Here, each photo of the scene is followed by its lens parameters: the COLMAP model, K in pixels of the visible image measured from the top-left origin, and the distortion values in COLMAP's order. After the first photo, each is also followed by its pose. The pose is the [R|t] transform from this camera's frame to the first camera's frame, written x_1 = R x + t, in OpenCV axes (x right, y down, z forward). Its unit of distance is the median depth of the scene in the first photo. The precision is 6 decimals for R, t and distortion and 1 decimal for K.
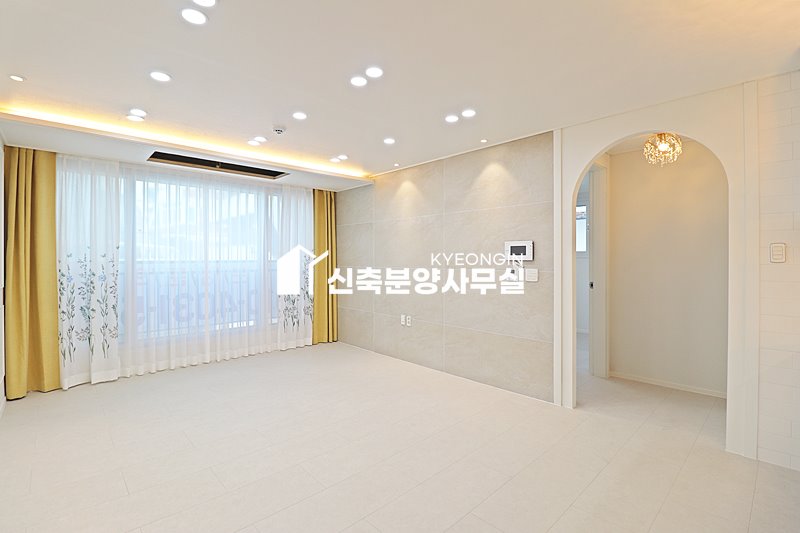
lens RADIAL K [[366.8, 0, 399.0], [0, 366.8, 258.6], [0, 0, 1]] dist [0.001436, -0.015630]
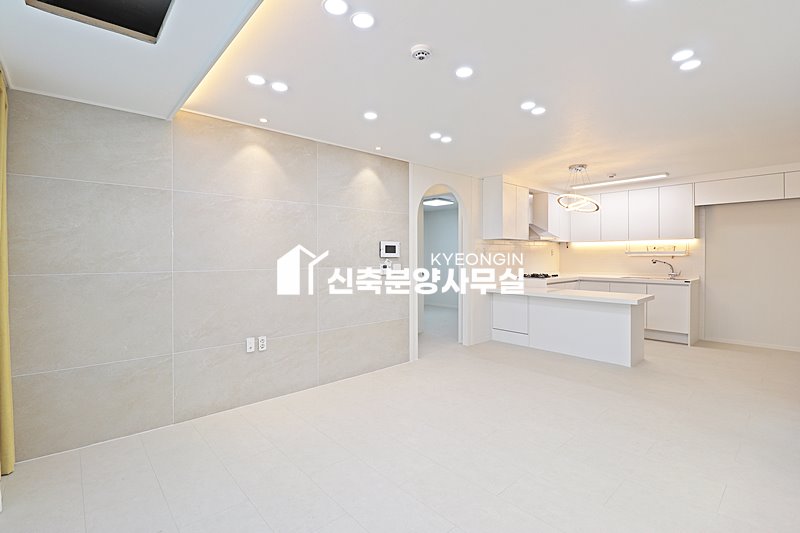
lens RADIAL K [[374.1, 0, 397.9], [0, 374.1, 258.1], [0, 0, 1]] dist [0.000671, -0.013234]
pose [[0.019808, -0.004403, 0.999794, -0.794926], [0.002904, 0.999986, 0.004346, 0.001507], [-0.999800, 0.002817, 0.019821, 0.825190]]
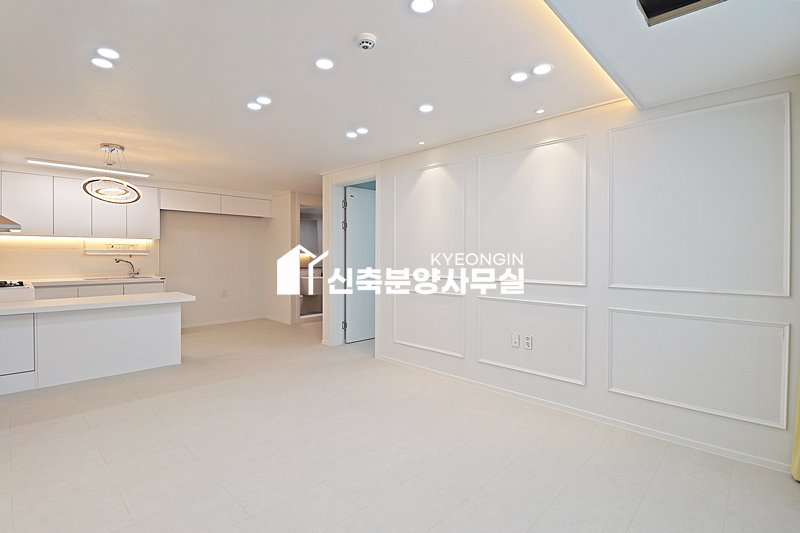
lens RADIAL K [[374.1, 0, 397.9], [0, 374.1, 258.1], [0, 0, 1]] dist [0.000671, -0.013234]
pose [[-0.998709, -0.000774, -0.050792, -0.289996], [-0.001162, 0.999970, 0.007605, 0.002957], [0.050785, 0.007654, -0.998680, 1.304060]]
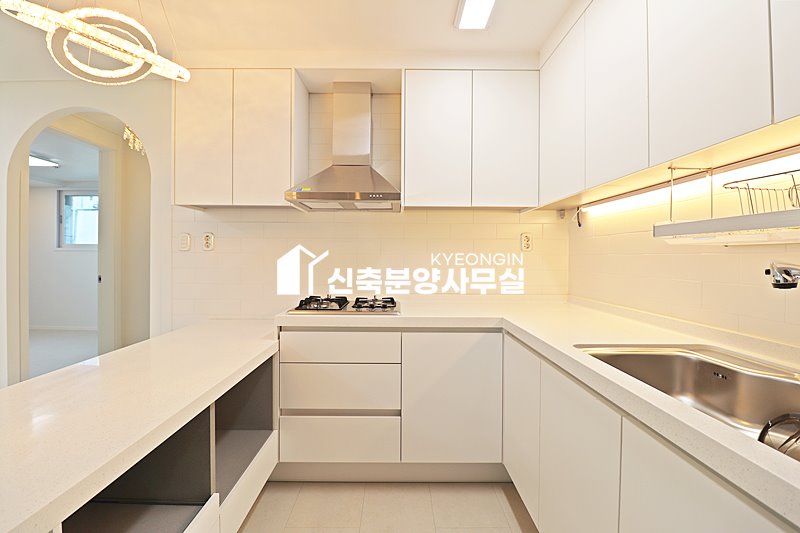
lens RADIAL K [[366.8, 0, 399.0], [0, 366.8, 258.6], [0, 0, 1]] dist [0.001436, -0.015630]
pose [[0.676952, 0.001913, 0.736025, 0.374872], [-0.007464, 0.999963, 0.004266, 0.014276], [-0.735990, -0.008381, 0.676941, -0.131355]]
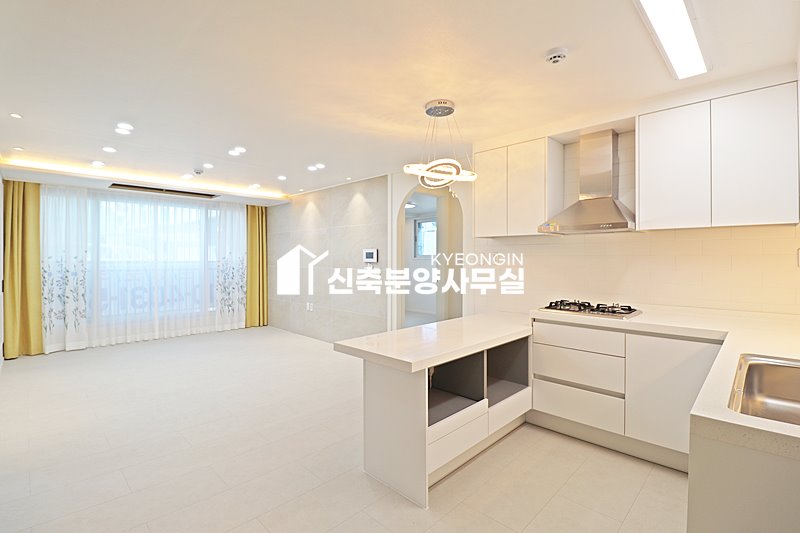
lens RADIAL K [[366.8, 0, 399.0], [0, 366.8, 258.6], [0, 0, 1]] dist [0.001436, -0.015630]
pose [[0.999189, 0.003502, 0.040118, 0.332062], [-0.003533, 0.999994, 0.000692, -0.009160], [-0.040115, -0.000834, 0.999195, -0.392139]]
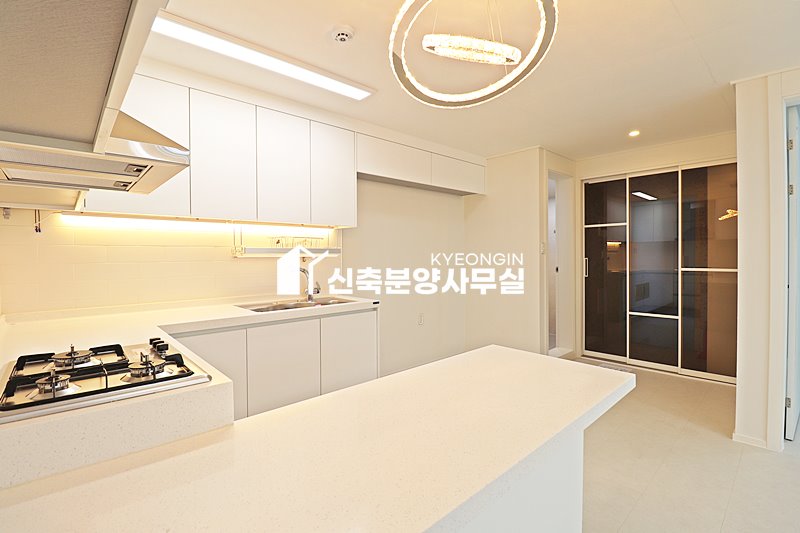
lens RADIAL K [[366.8, 0, 399.0], [0, 366.8, 258.6], [0, 0, 1]] dist [0.001436, -0.015630]
pose [[-0.999940, 0.003679, 0.010332, 0.479814], [0.003859, 0.999841, 0.017423, -0.006404], [-0.010267, 0.017462, -0.999795, 0.560382]]
